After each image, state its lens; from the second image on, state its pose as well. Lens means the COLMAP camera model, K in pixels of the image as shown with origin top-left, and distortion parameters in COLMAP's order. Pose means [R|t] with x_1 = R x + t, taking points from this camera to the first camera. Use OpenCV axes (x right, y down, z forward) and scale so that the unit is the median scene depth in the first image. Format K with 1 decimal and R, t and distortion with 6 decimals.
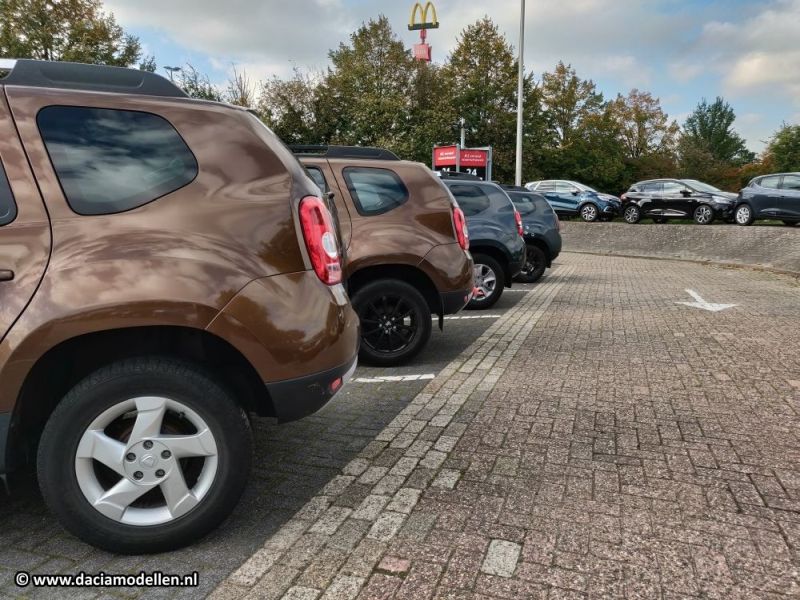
lens RADIAL K [[694.2, 0, 400.0], [0, 694.2, 300.0], [0, 0, 1]] dist [-0.051503, -0.001495]
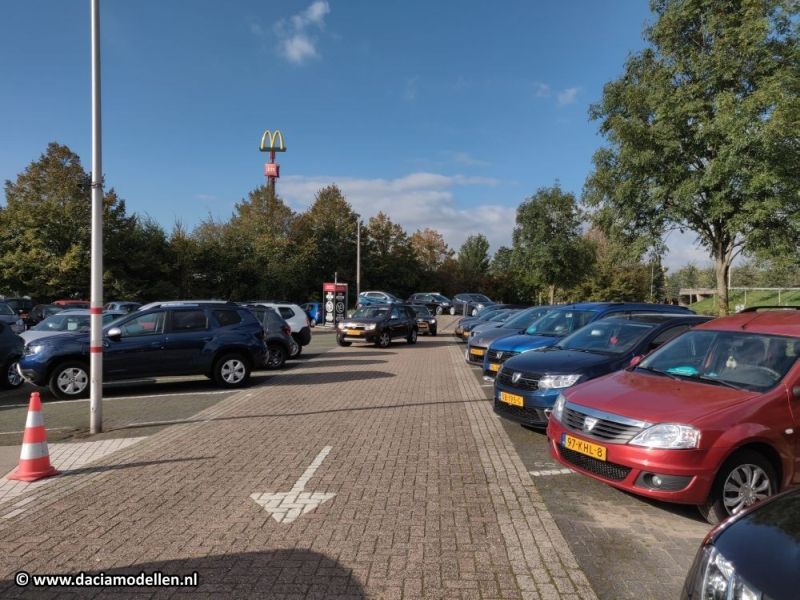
lens RADIAL K [[581.0, 0, 400.0], [0, 581.0, 300.0], [0, 0, 1]] dist [0.000421, -0.000078]
pose [[0.969104, 0.005100, 0.246601, -0.053816], [0.026888, 0.991644, -0.126174, 0.027379], [-0.245184, 0.128906, 0.960868, -0.279074]]
